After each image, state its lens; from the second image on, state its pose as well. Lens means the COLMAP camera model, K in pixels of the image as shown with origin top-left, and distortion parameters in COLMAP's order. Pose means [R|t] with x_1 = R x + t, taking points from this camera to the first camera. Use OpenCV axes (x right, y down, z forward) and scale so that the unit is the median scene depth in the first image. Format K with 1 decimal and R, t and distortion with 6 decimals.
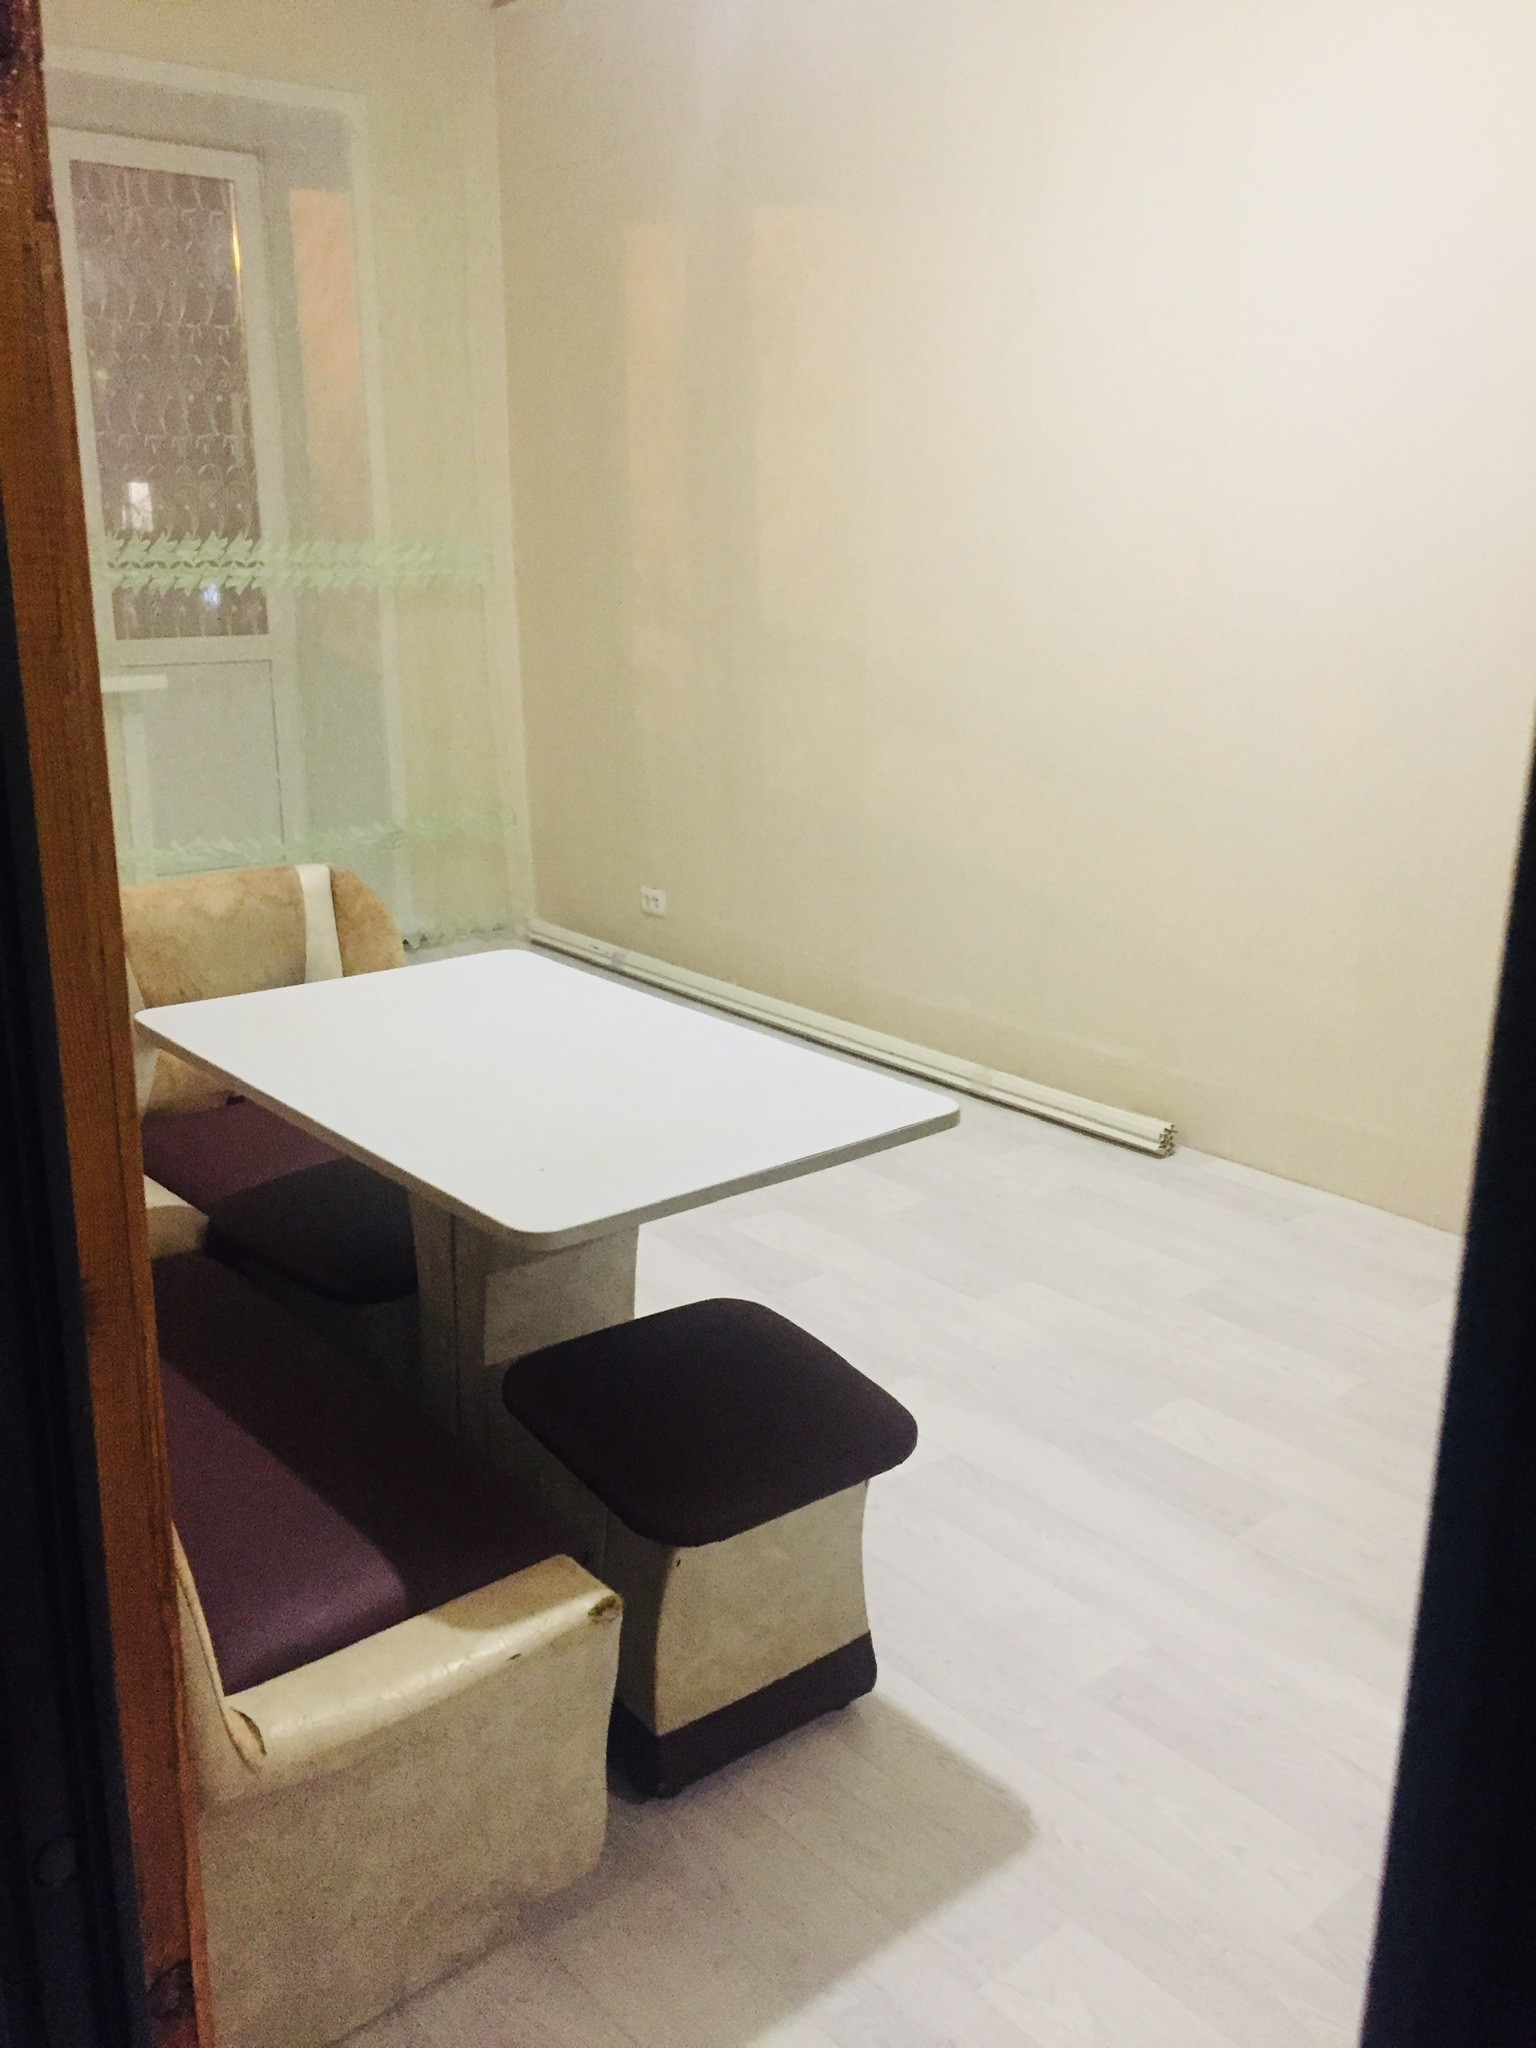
lens RADIAL K [[1746.0, 0, 768.8], [0, 1746.0, 1028.5], [0, 0, 1]] dist [0.075839, -0.092531]
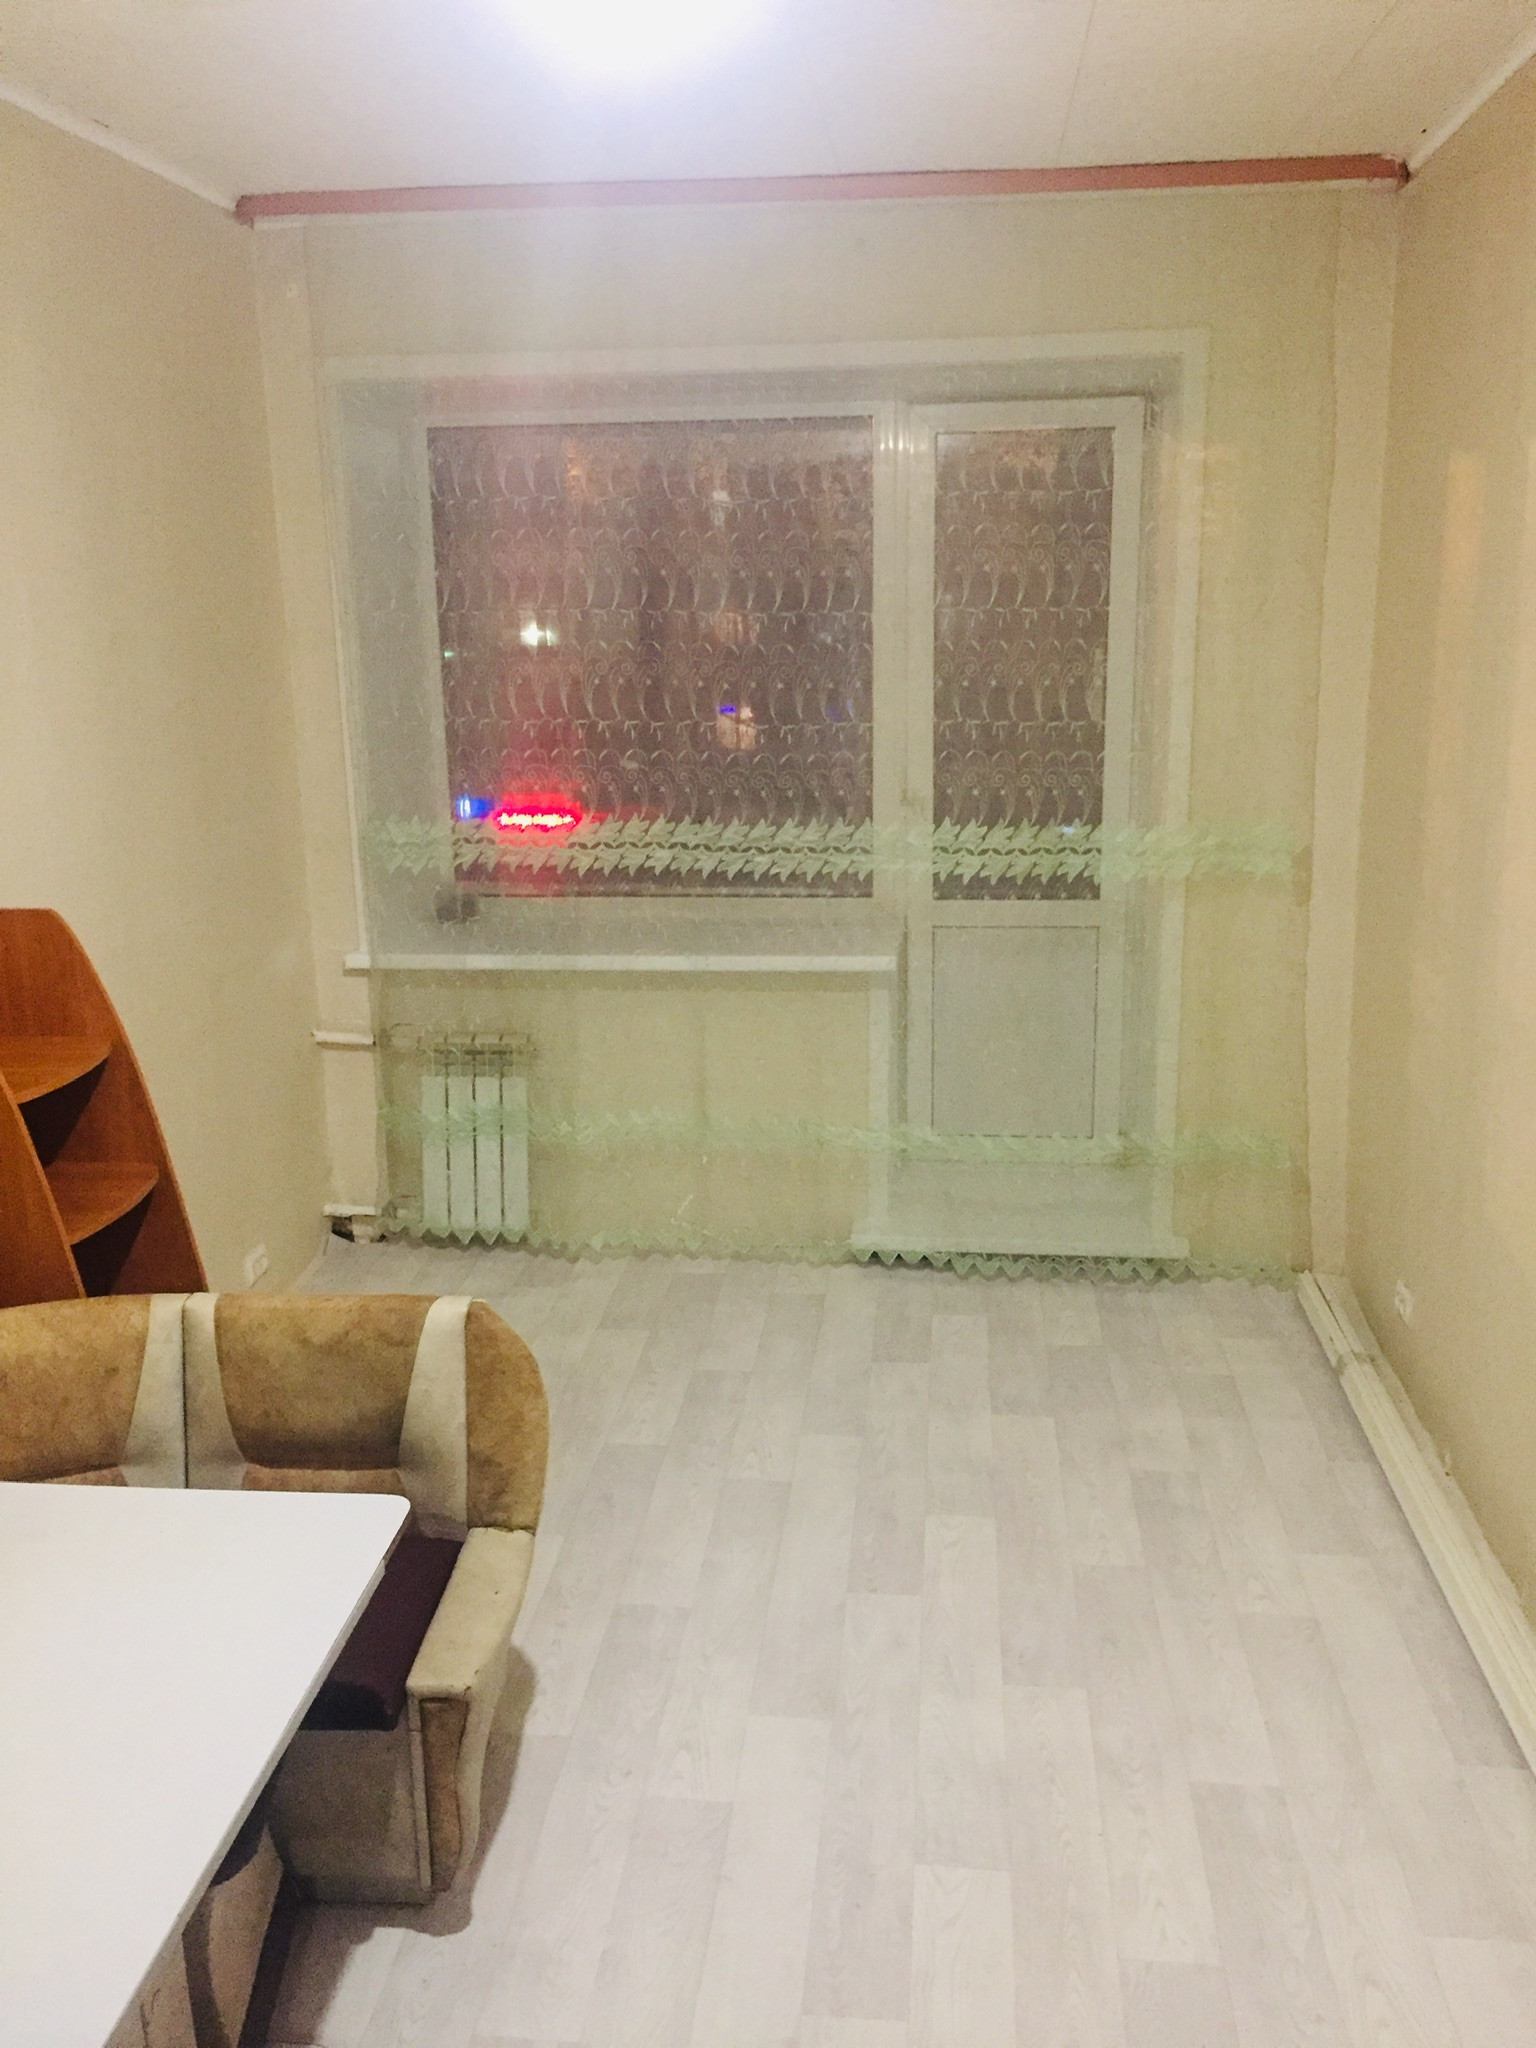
lens RADIAL K [[1746.0, 0, 767.5], [0, 1746.0, 1026.0], [0, 0, 1]] dist [0.075839, -0.092531]
pose [[0.675907, 0.148866, -0.721796, 0.295655], [-0.191799, 0.981170, 0.022755, -0.162353], [0.711592, 0.123059, 0.691732, 0.271877]]
